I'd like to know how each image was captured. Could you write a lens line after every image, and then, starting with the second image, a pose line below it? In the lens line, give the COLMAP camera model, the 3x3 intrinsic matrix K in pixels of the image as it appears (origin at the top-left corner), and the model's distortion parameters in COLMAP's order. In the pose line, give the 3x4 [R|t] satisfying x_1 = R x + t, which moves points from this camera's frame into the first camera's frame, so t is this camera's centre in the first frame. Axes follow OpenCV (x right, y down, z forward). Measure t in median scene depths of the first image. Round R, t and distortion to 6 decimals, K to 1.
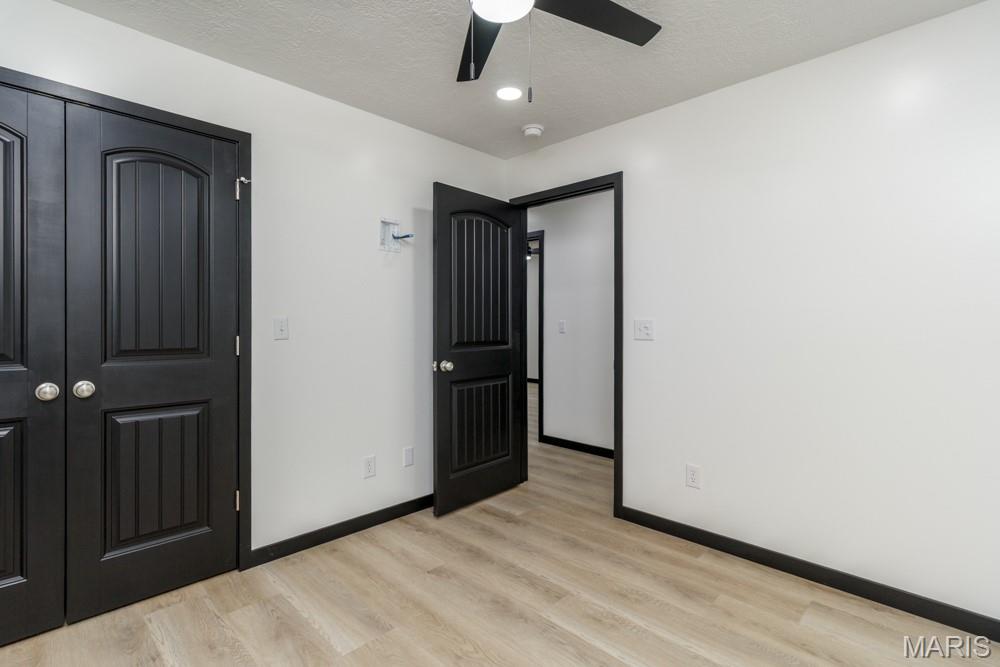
lens RADIAL K [[477.4, 0, 498.3], [0, 477.4, 326.3], [0, 0, 1]] dist [-0.000689, -0.000721]
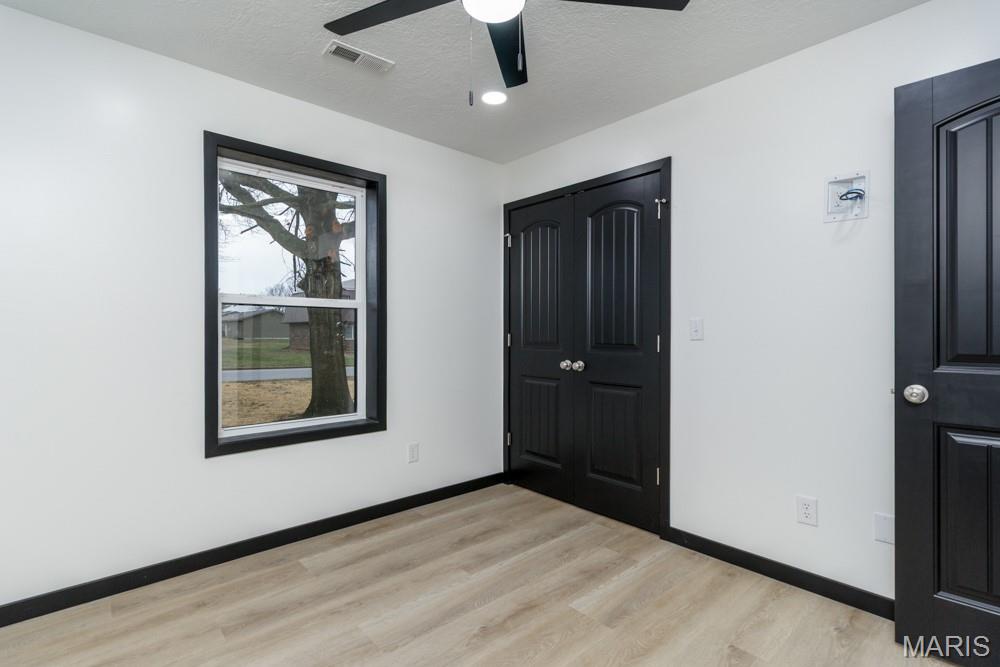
lens RADIAL K [[484.6, 0, 491.7], [0, 484.6, 331.8], [0, 0, 1]] dist [0.000601, -0.000184]
pose [[-0.081342, 0.005086, -0.996673, 0.702891], [-0.000284, 0.999987, 0.005127, 0.005437], [0.996686, 0.000700, -0.081340, 0.723046]]
